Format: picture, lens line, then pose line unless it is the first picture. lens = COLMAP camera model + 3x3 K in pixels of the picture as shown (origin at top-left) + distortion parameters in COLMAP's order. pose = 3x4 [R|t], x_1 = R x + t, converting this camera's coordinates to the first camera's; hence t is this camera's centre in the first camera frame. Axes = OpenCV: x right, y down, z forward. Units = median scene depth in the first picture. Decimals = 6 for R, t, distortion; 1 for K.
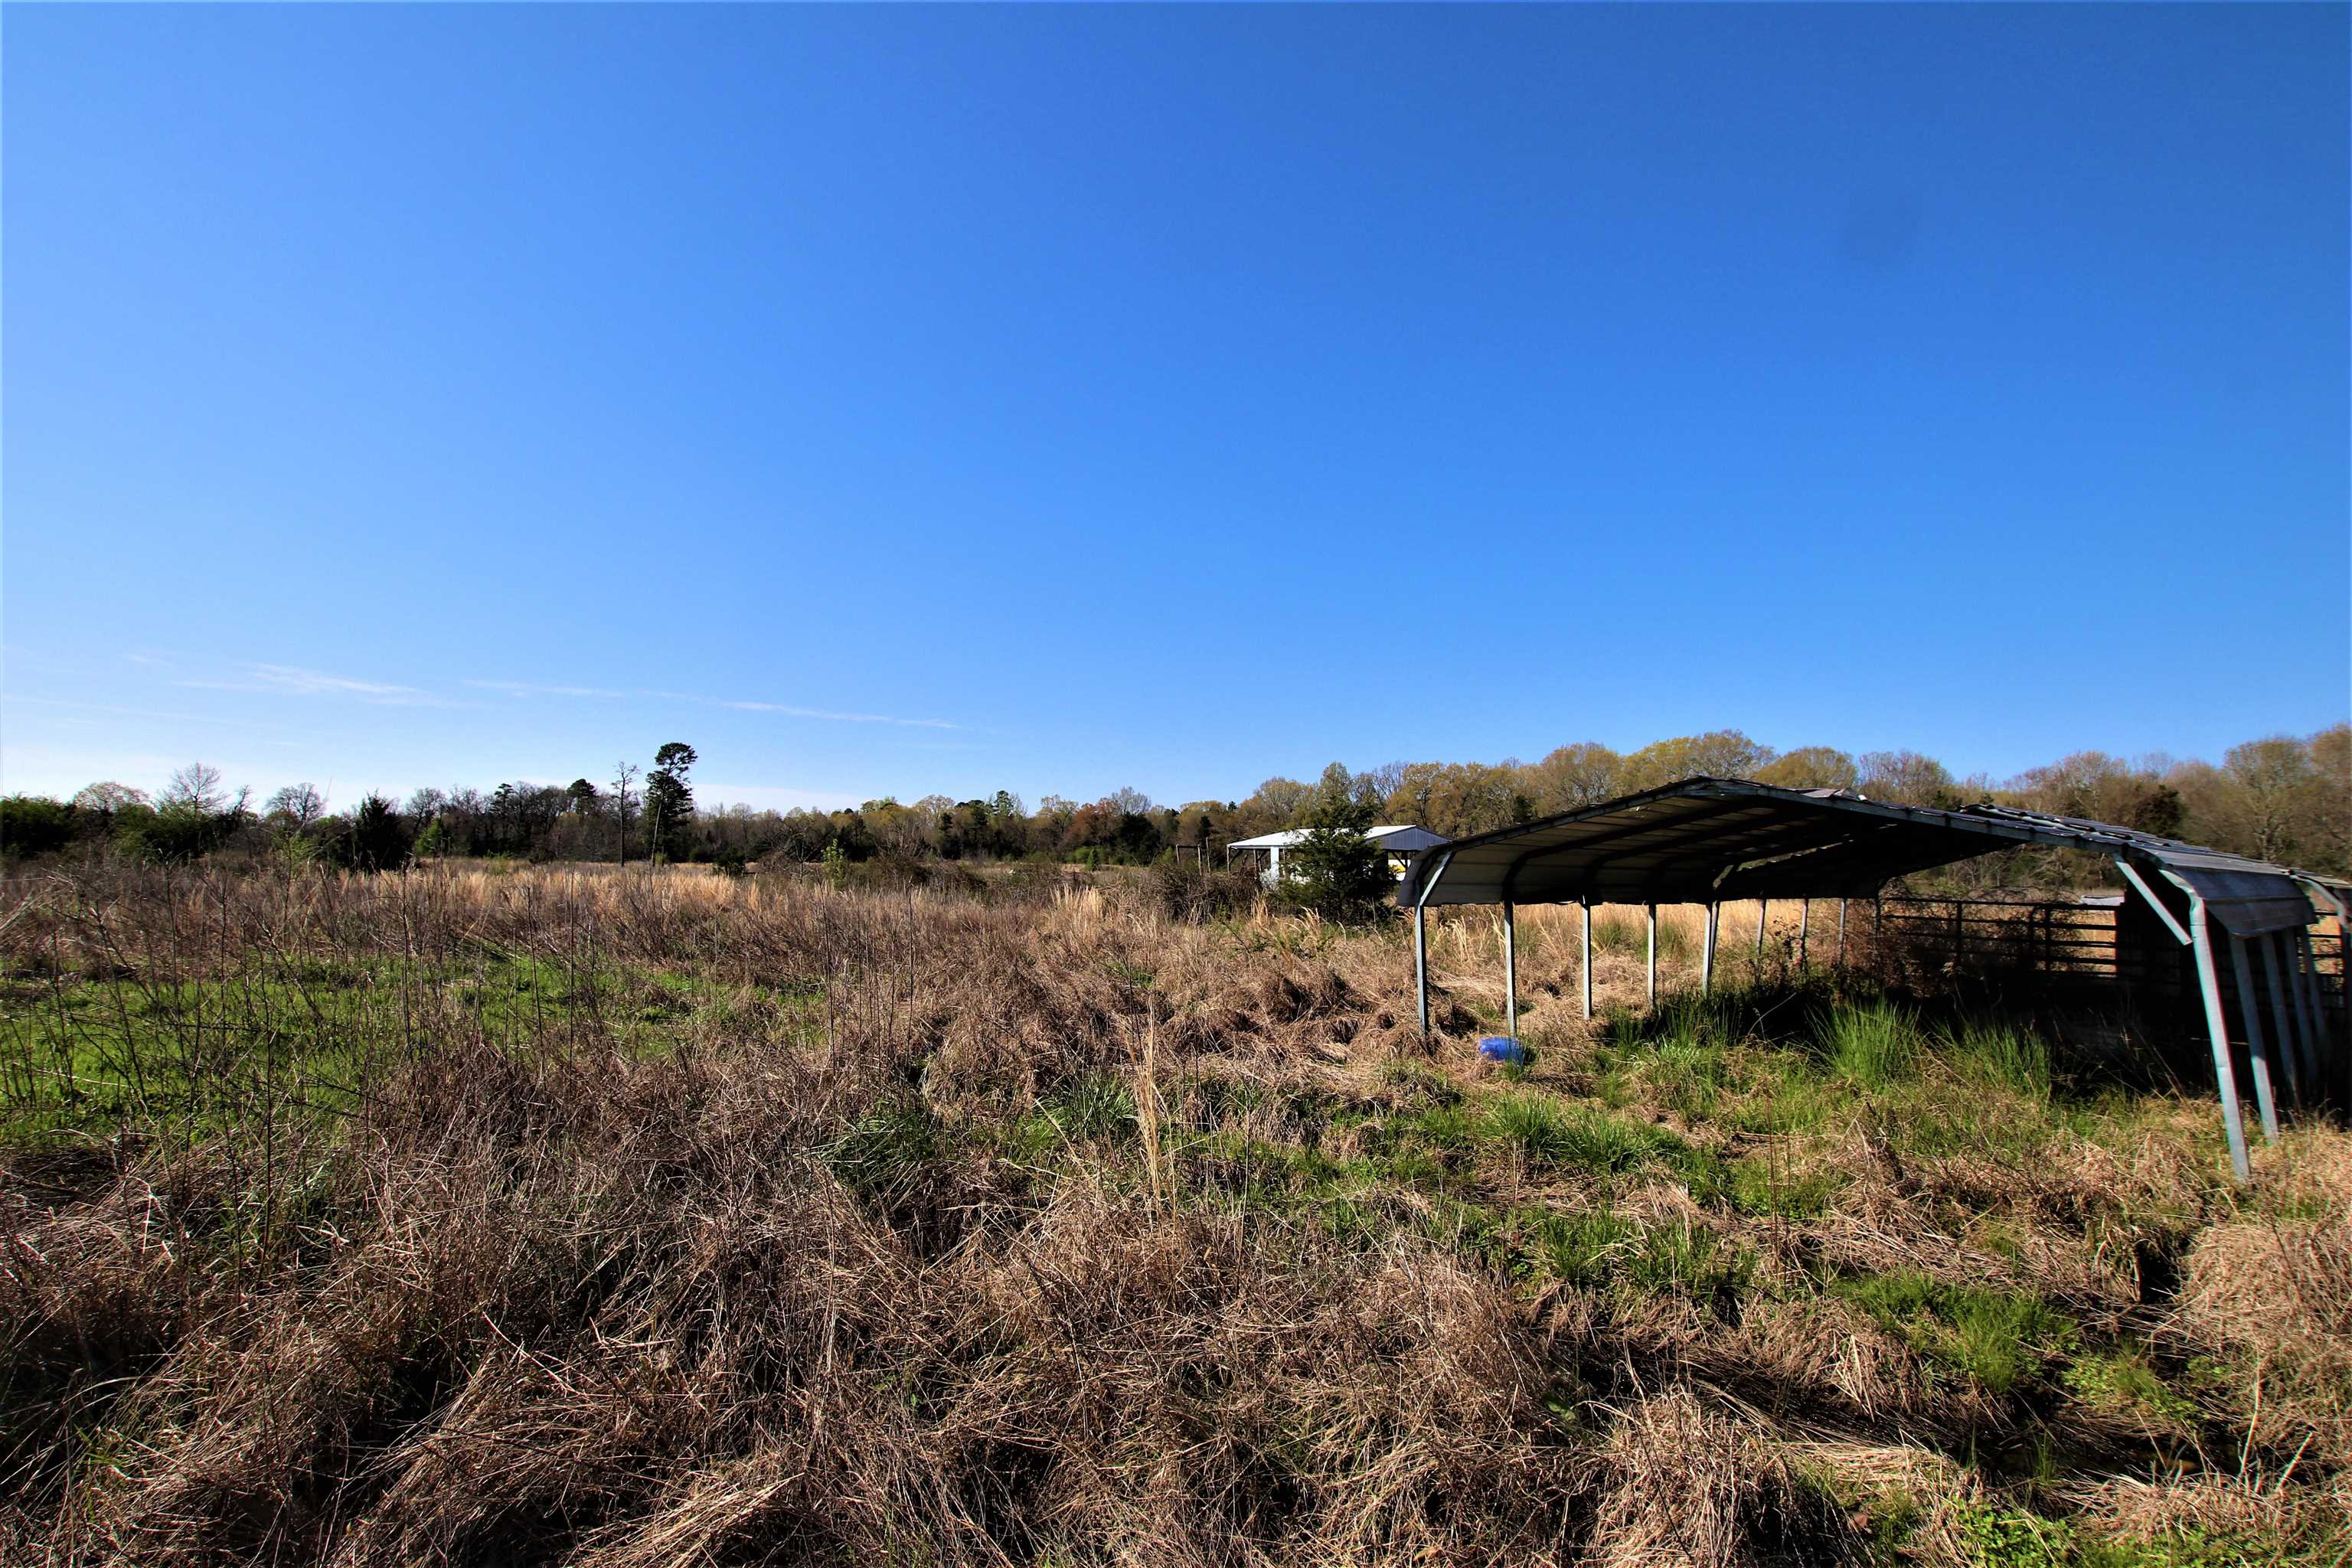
lens RADIAL K [[1085.0, 0, 1170.6], [0, 1085.0, 797.5], [0, 0, 1]] dist [-0.033774, 0.005807]
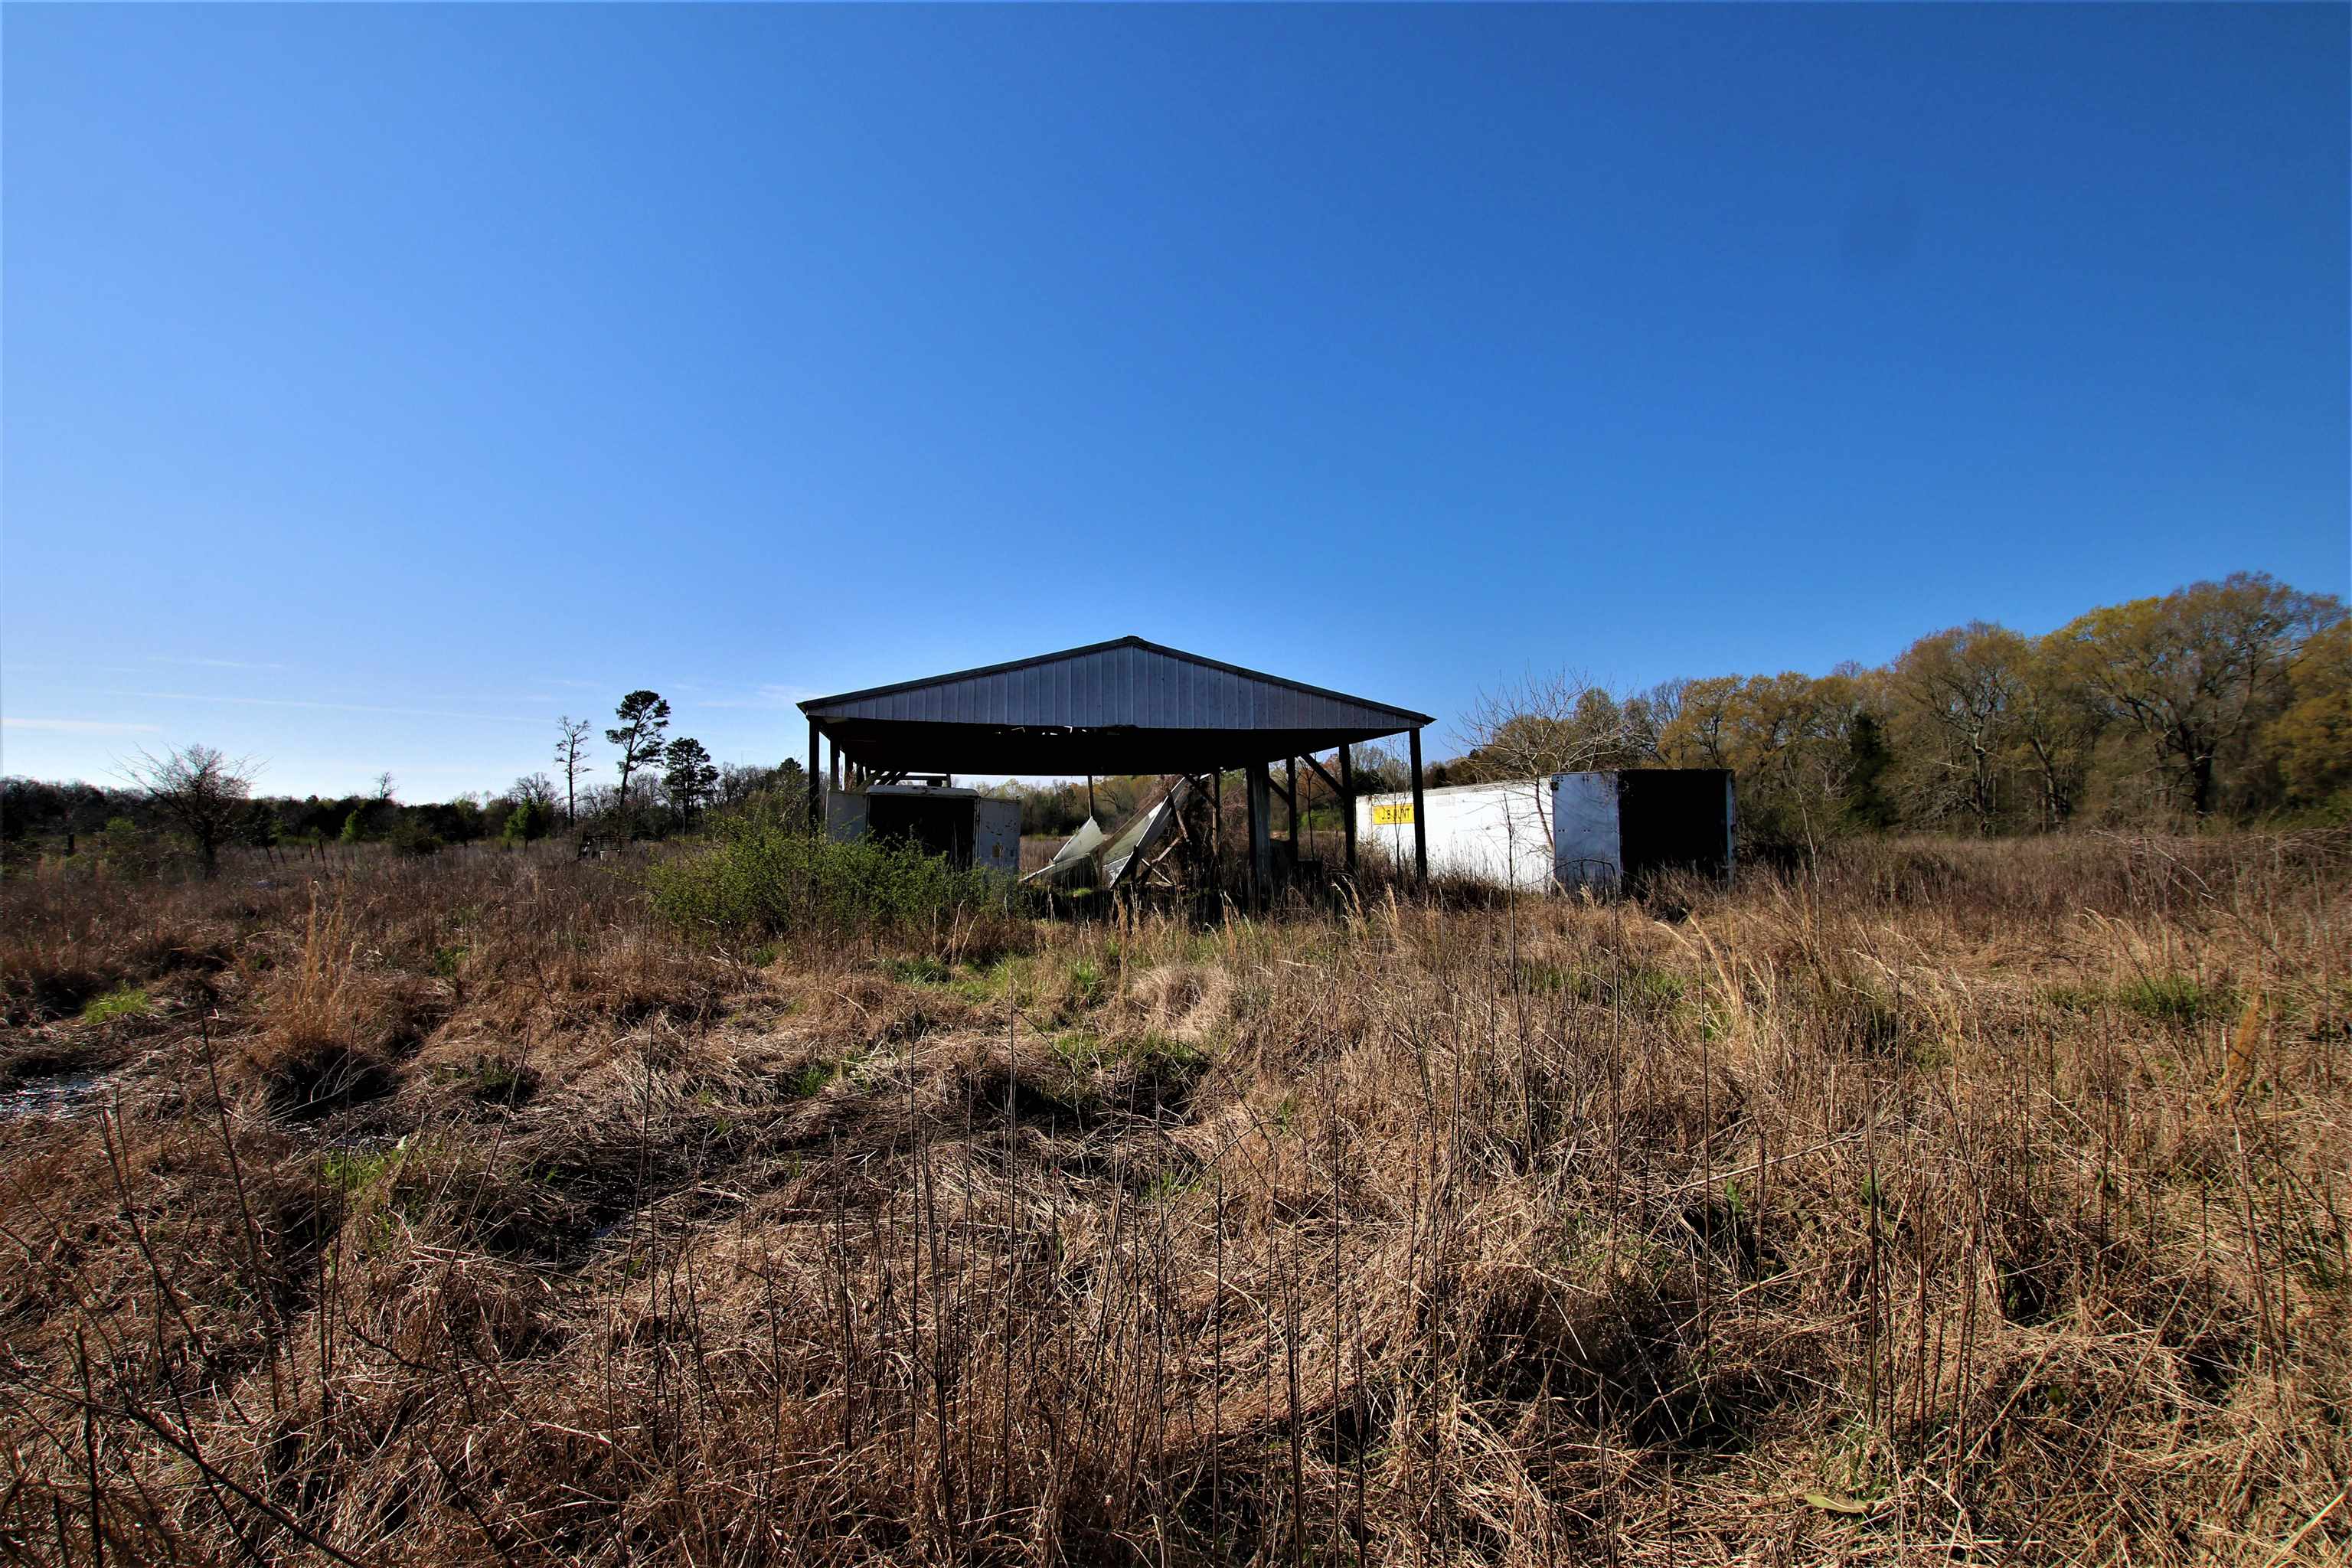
lens RADIAL K [[1085.0, 0, 1170.6], [0, 1085.0, 797.5], [0, 0, 1]] dist [-0.033774, 0.005807]
pose [[0.958487, -0.033679, -0.283141, 0.103376], [0.041775, 0.998871, 0.022603, 0.019339], [0.282060, -0.033493, 0.958812, 0.247530]]
